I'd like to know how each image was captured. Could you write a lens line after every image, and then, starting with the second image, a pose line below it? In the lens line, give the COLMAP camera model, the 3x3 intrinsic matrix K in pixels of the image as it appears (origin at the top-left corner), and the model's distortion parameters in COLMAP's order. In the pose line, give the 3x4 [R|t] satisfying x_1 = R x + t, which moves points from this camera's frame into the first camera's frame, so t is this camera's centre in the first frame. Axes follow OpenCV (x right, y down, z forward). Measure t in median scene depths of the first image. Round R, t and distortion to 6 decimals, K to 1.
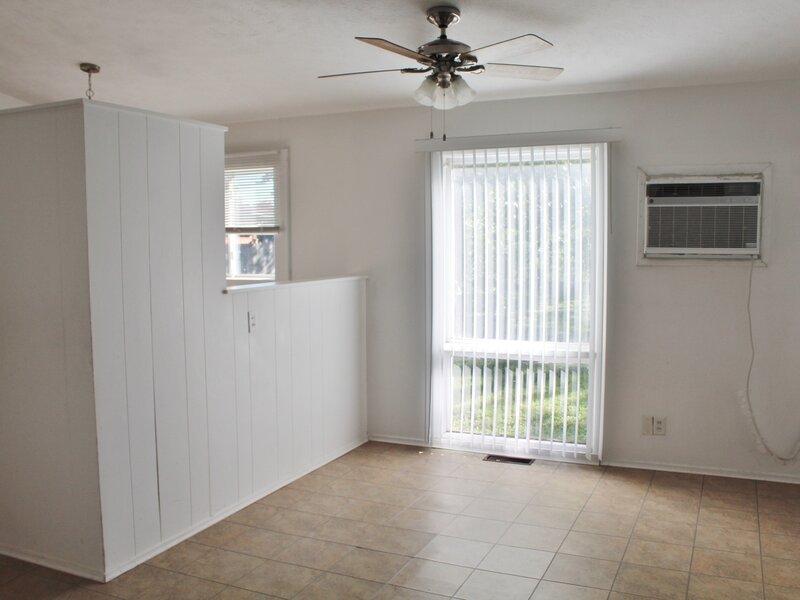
lens RADIAL K [[748.5, 0, 400.0], [0, 748.5, 300.0], [0, 0, 1]] dist [-0.285020, 0.421537]
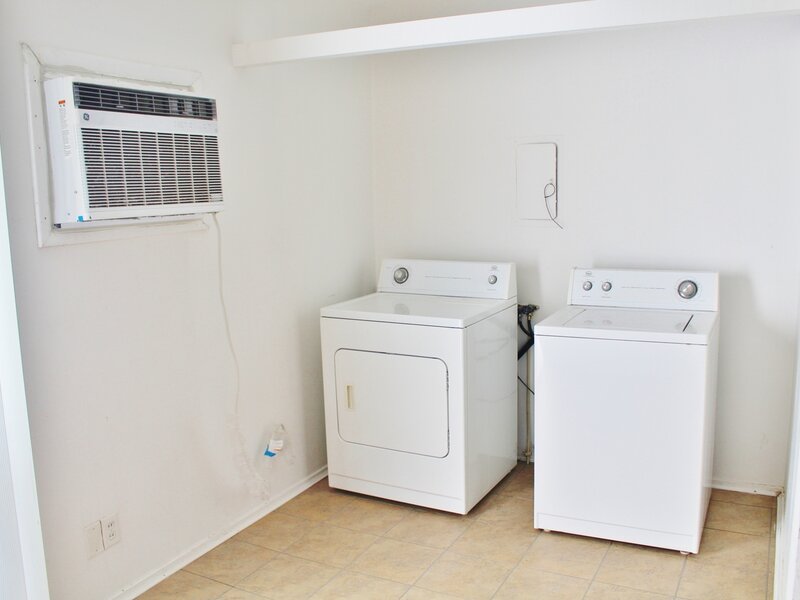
lens RADIAL K [[748.5, 0, 400.0], [0, 748.5, 300.0], [0, 0, 1]] dist [-0.285020, 0.421537]
pose [[0.055415, -0.149092, 0.987269, -0.155363], [0.107256, 0.983956, 0.142571, -0.059147], [-0.992686, 0.097990, 0.070517, 0.771745]]
